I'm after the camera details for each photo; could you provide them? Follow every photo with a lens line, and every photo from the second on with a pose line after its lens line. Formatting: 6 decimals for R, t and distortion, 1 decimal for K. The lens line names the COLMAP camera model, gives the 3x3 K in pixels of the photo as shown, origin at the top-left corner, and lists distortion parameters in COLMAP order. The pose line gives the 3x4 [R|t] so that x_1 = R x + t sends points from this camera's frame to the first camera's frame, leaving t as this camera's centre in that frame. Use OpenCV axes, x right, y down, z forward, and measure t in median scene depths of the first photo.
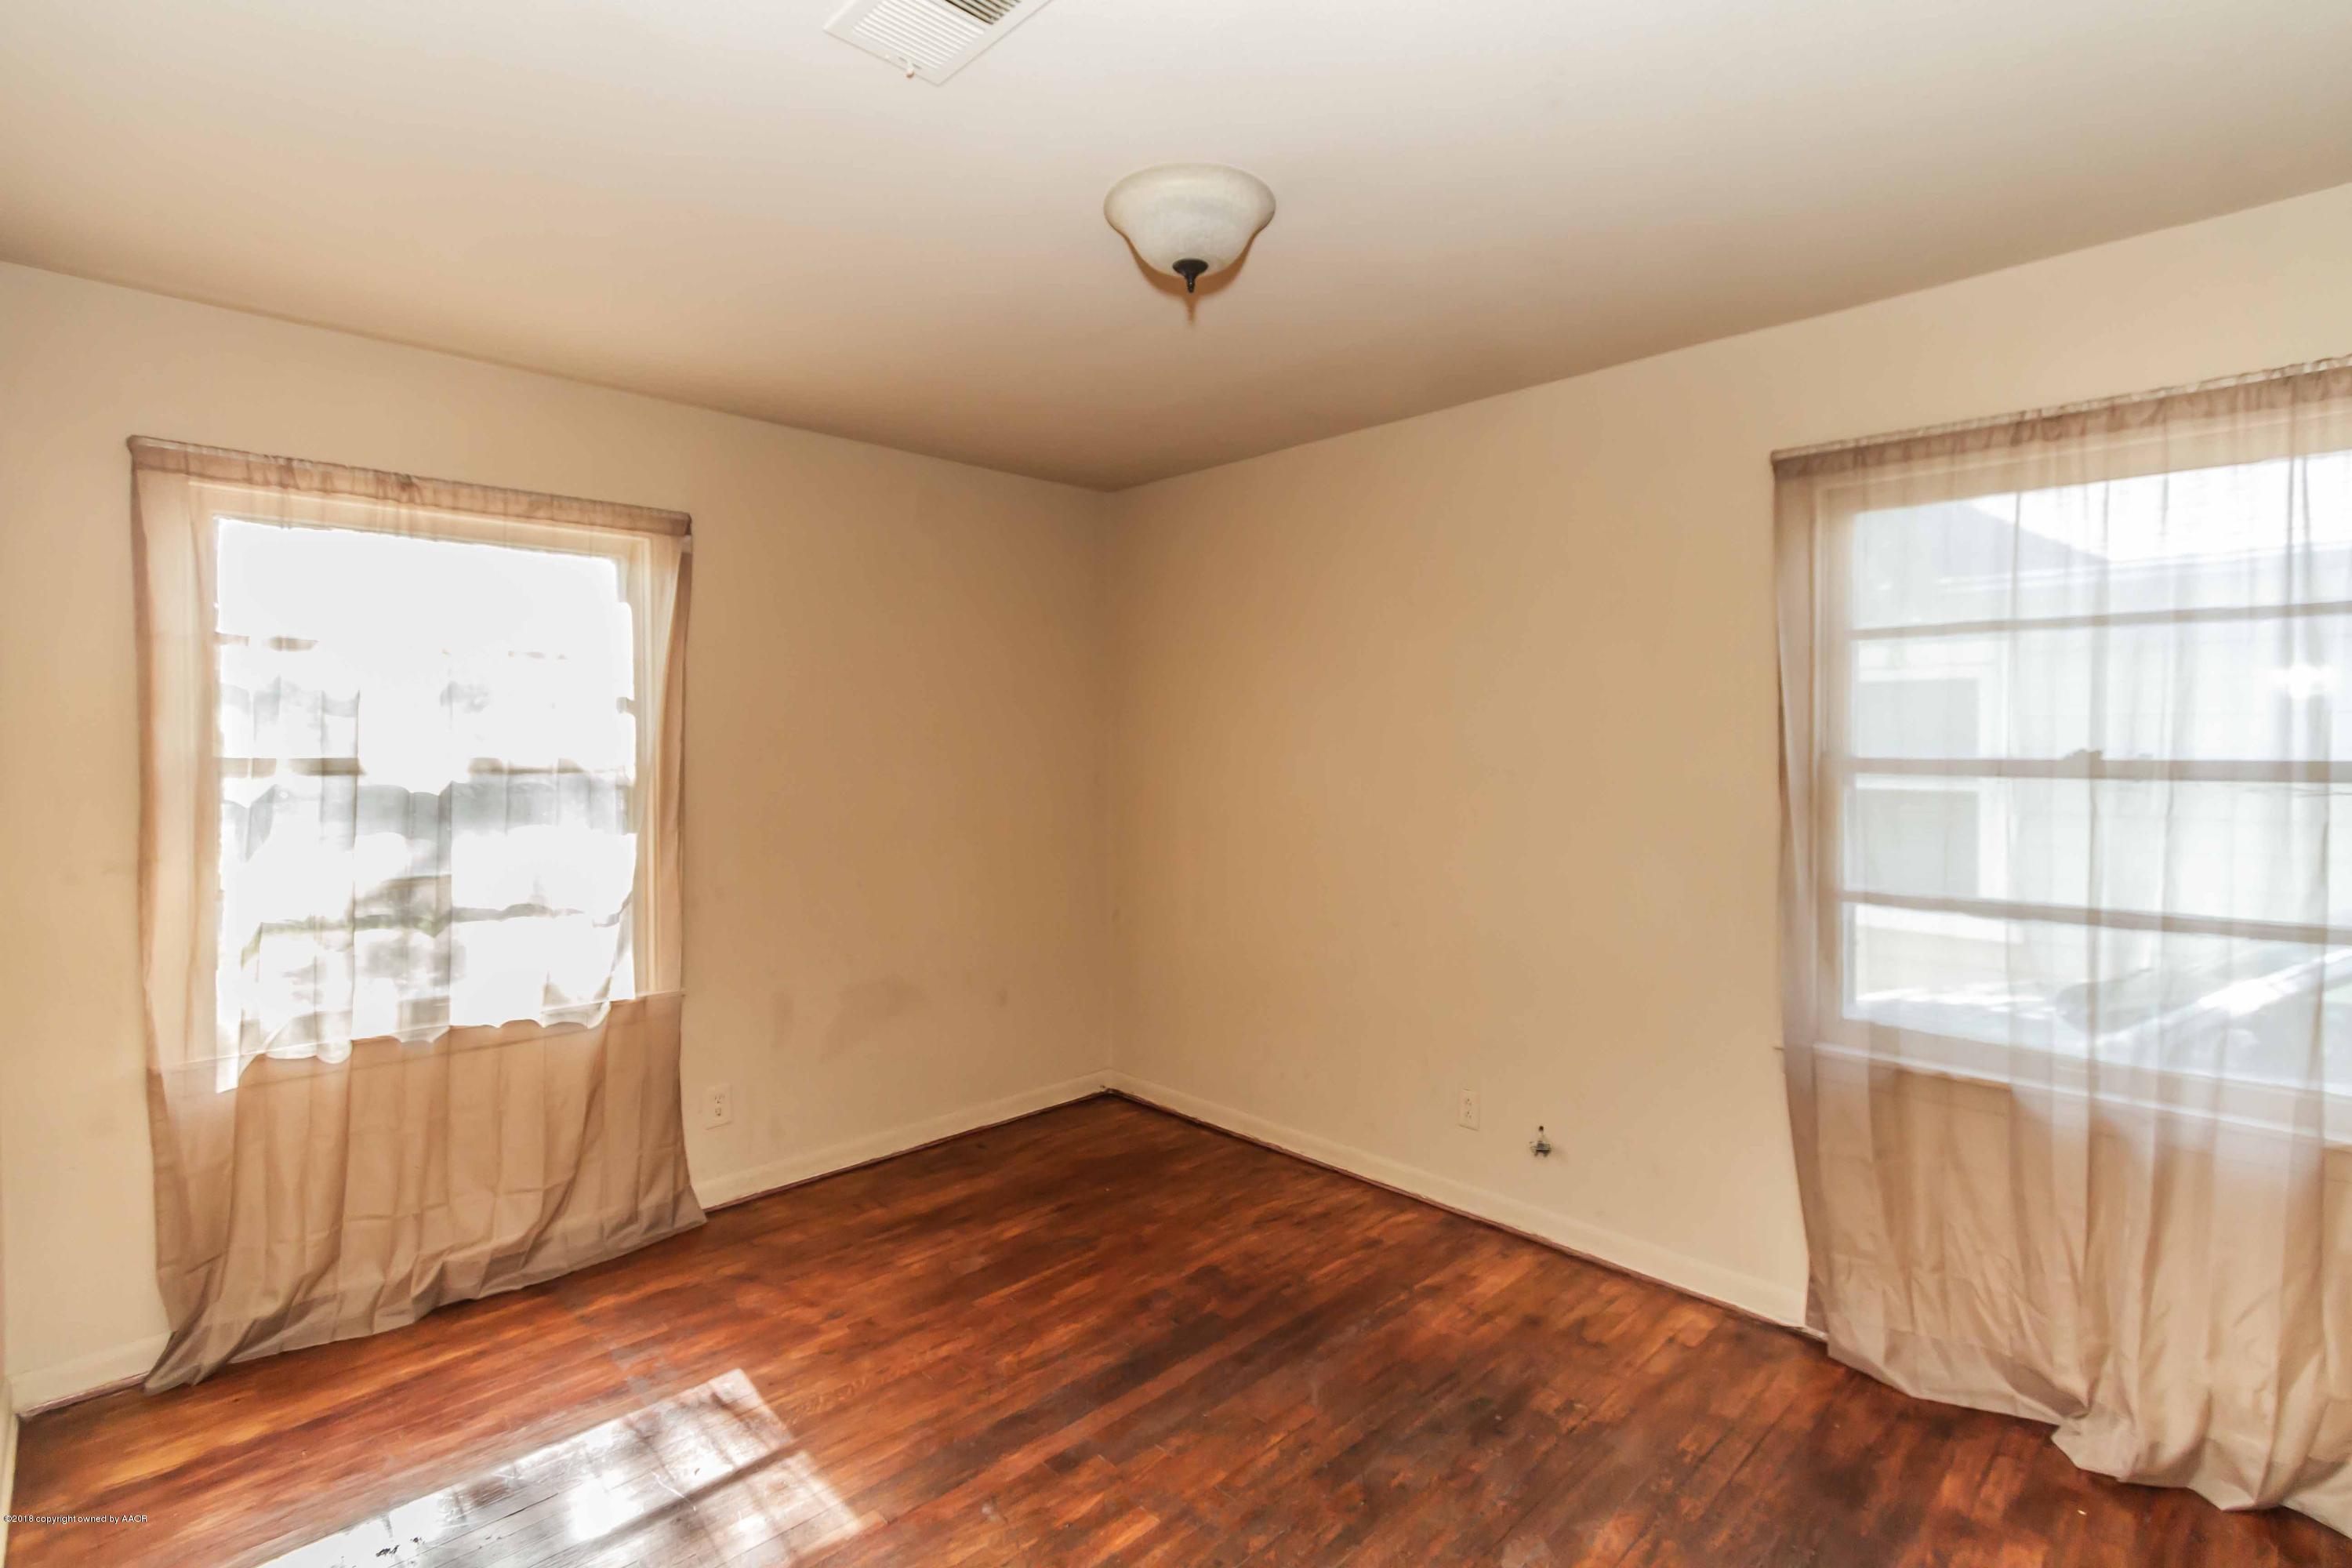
lens RADIAL K [[1070.1, 0, 1191.9], [0, 1070.1, 750.9], [0, 0, 1]] dist [0.004699, -0.002245]
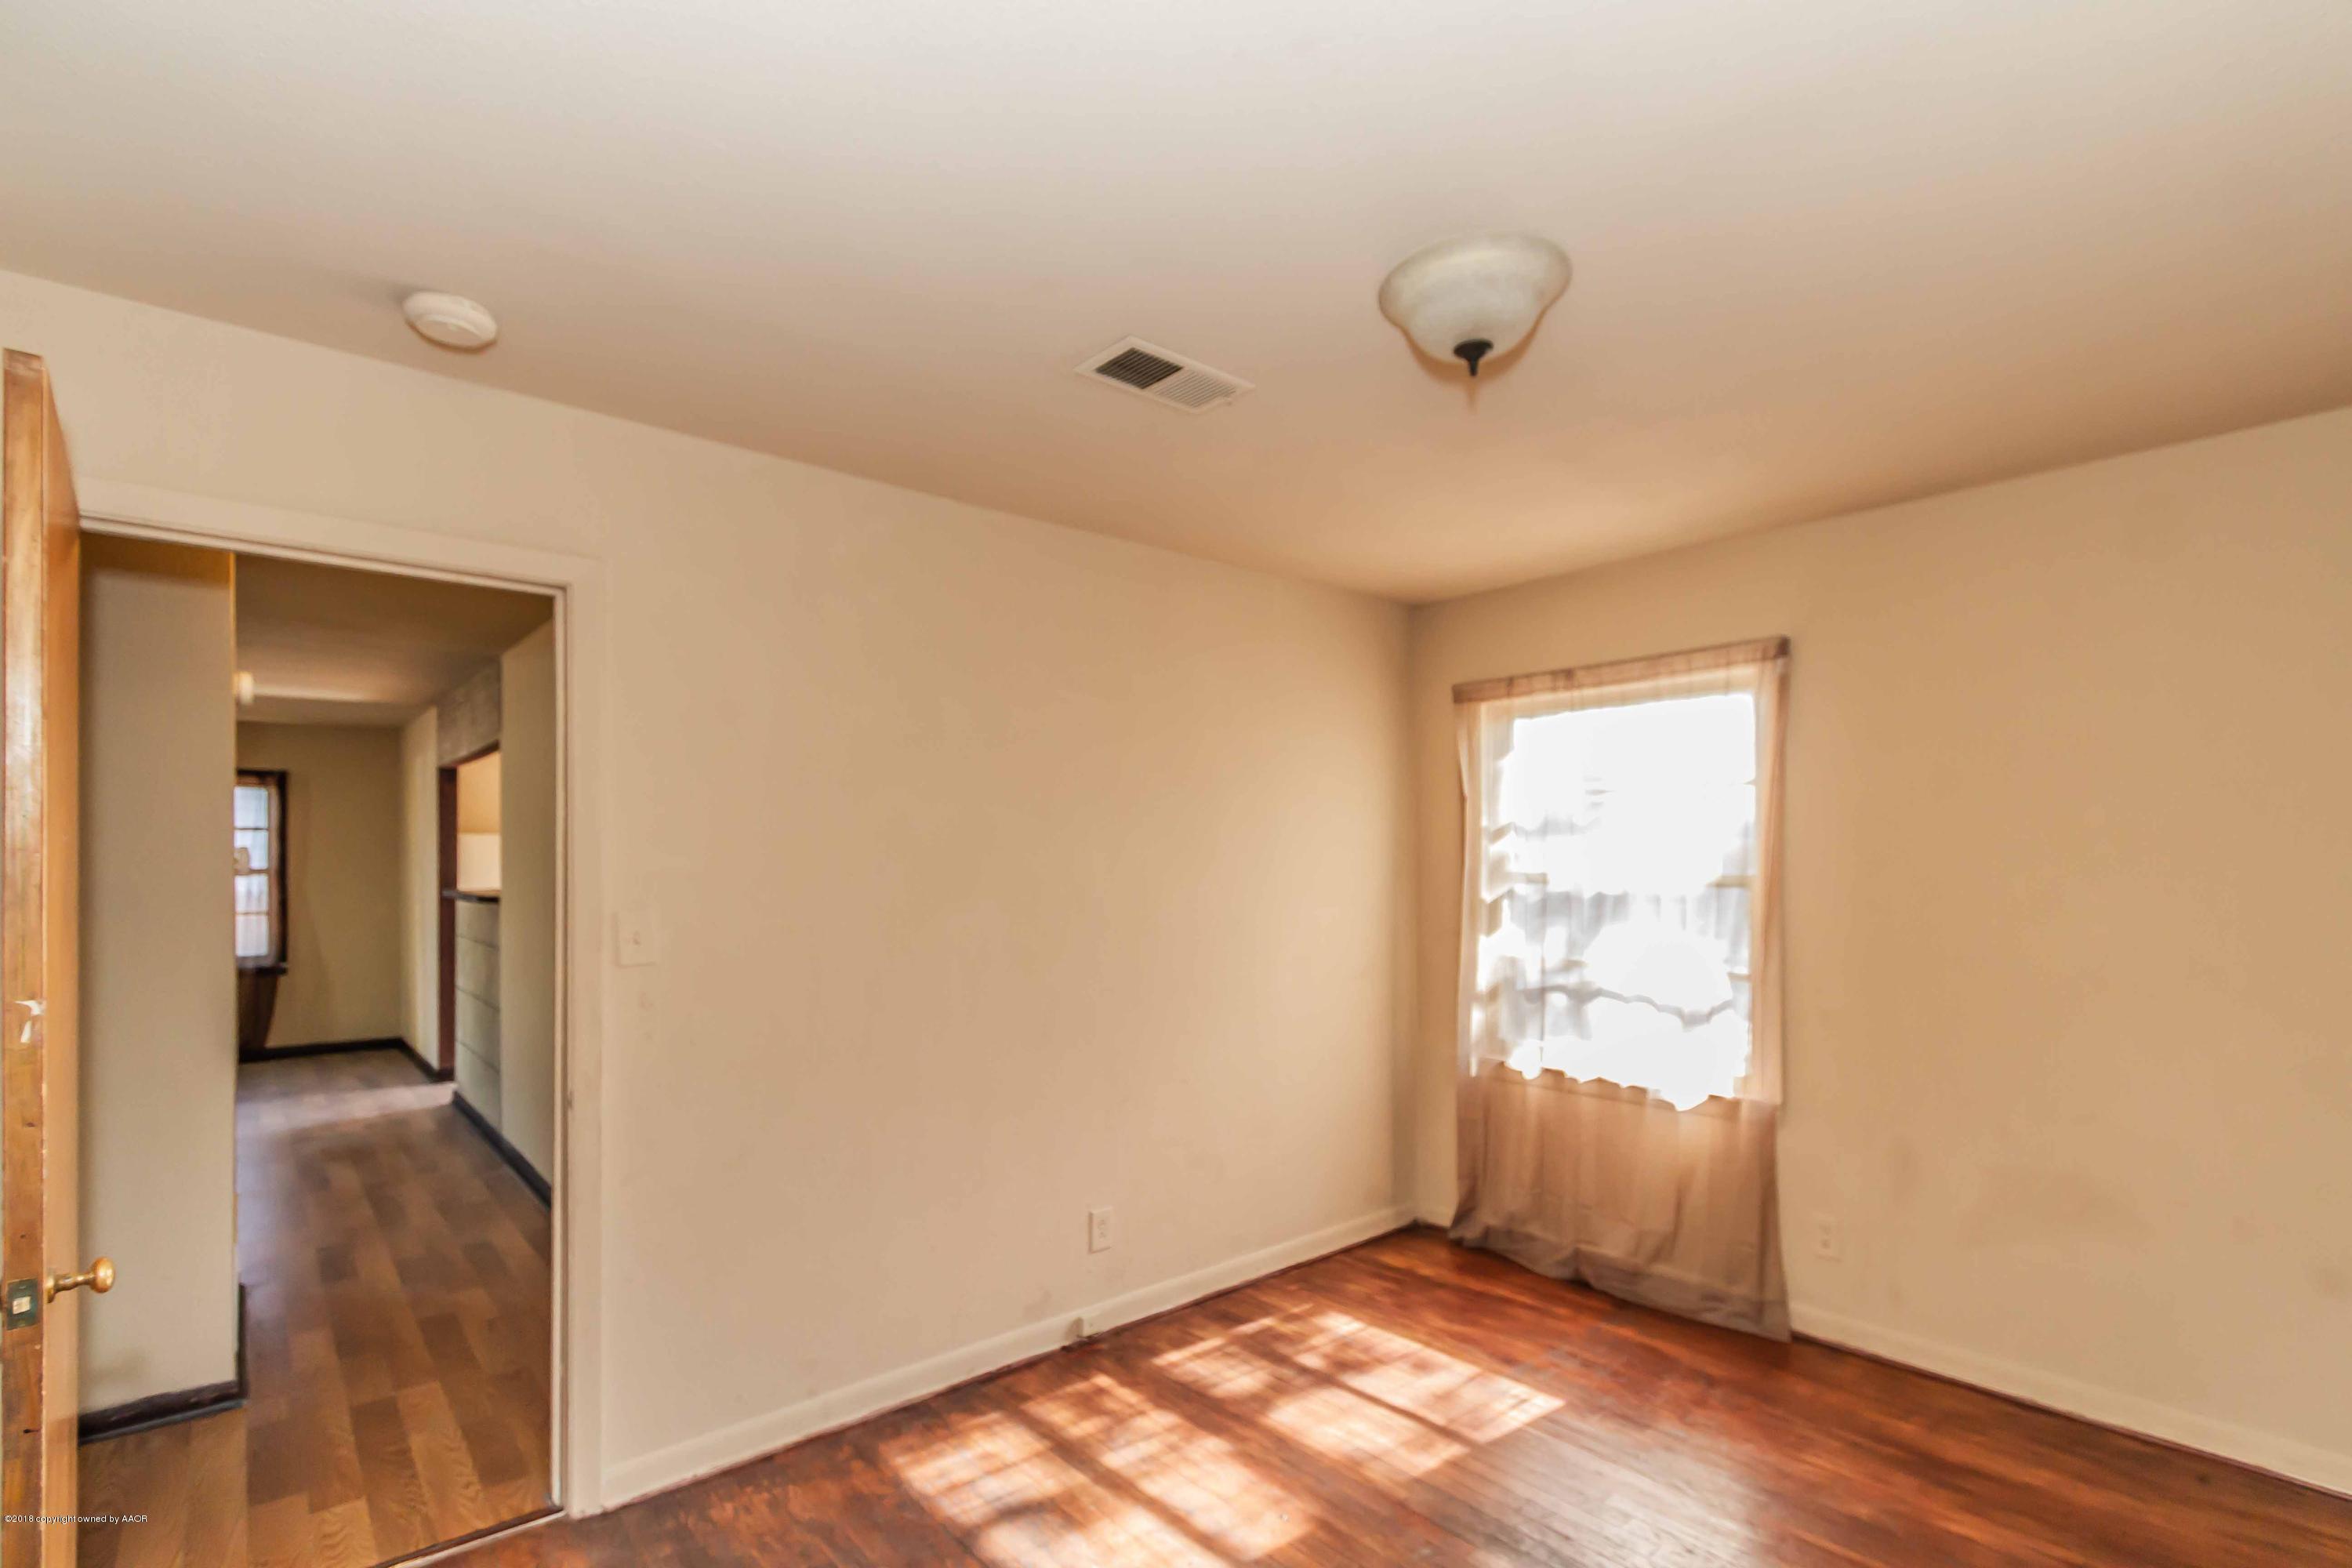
lens RADIAL K [[1070.1, 0, 1193.4], [0, 1070.1, 856.6], [0, 0, 1]] dist [0.004699, -0.002245]
pose [[-0.042272, -0.003196, -0.999101, 0.626299], [-0.001949, 0.999993, -0.003116, -0.007902], [0.999104, 0.001816, -0.042278, 0.538290]]
